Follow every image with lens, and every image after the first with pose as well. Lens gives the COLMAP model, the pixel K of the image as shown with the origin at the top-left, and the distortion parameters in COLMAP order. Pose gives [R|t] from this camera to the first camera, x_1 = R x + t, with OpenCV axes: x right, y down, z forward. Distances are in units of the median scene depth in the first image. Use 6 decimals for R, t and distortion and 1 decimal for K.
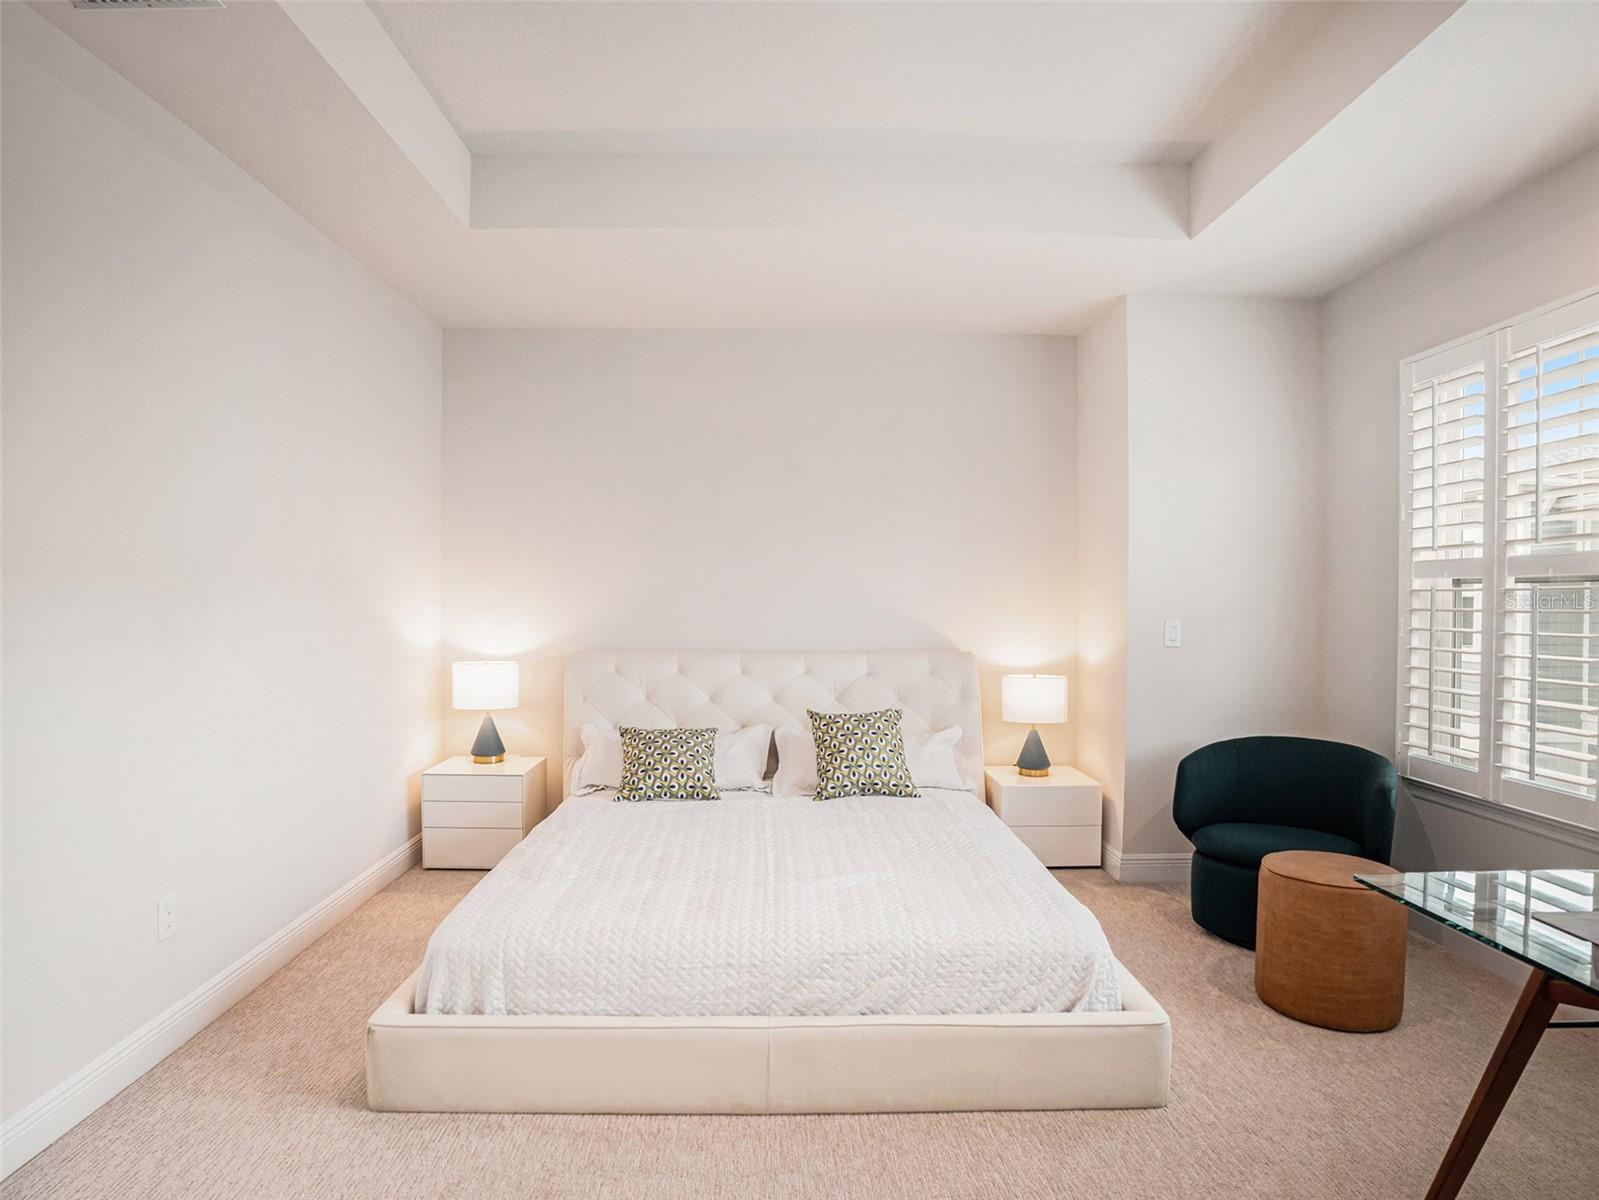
lens RADIAL K [[894.1, 0, 788.5], [0, 894.1, 598.1], [0, 0, 1]] dist [-0.083234, 0.046097]
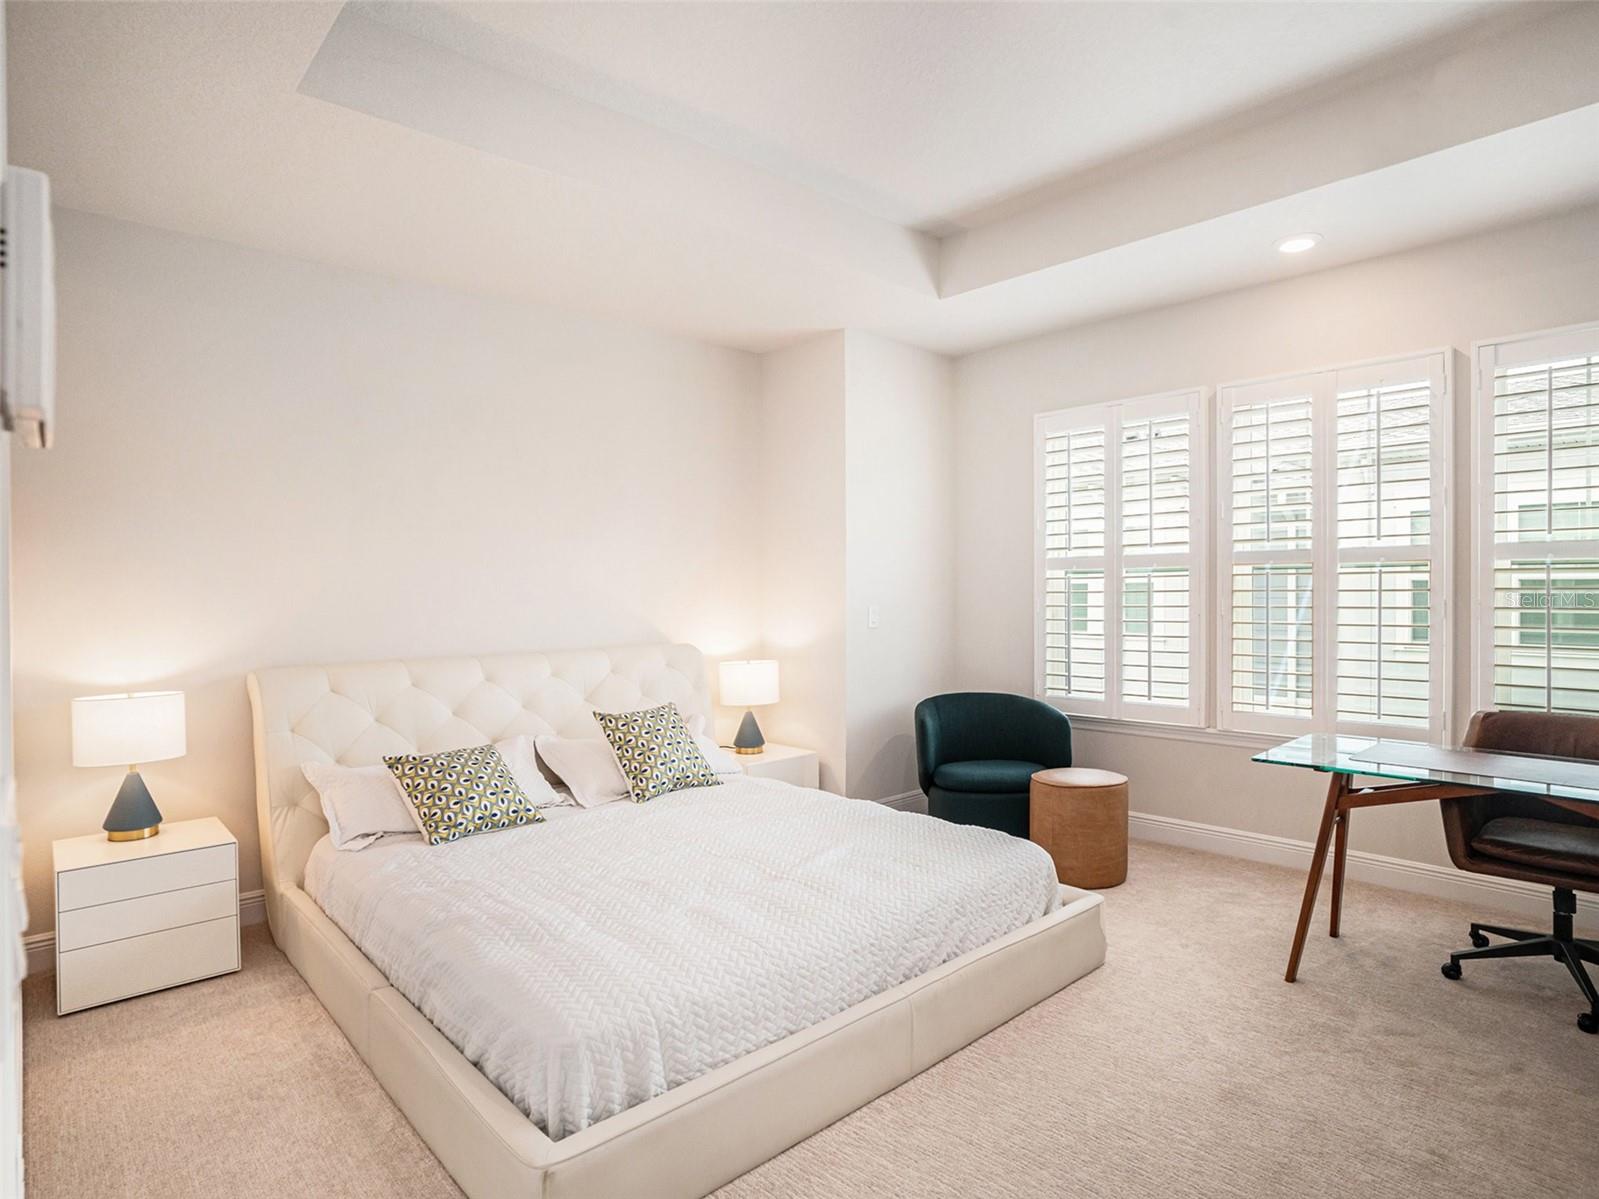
lens RADIAL K [[881.9, 0, 787.3], [0, 881.9, 606.0], [0, 0, 1]] dist [-0.080450, 0.044220]
pose [[0.750168, -0.024873, 0.660780, -0.483507], [0.020006, 0.999689, 0.014917, 0.004481], [-0.660945, 0.002029, 0.750432, 0.192883]]
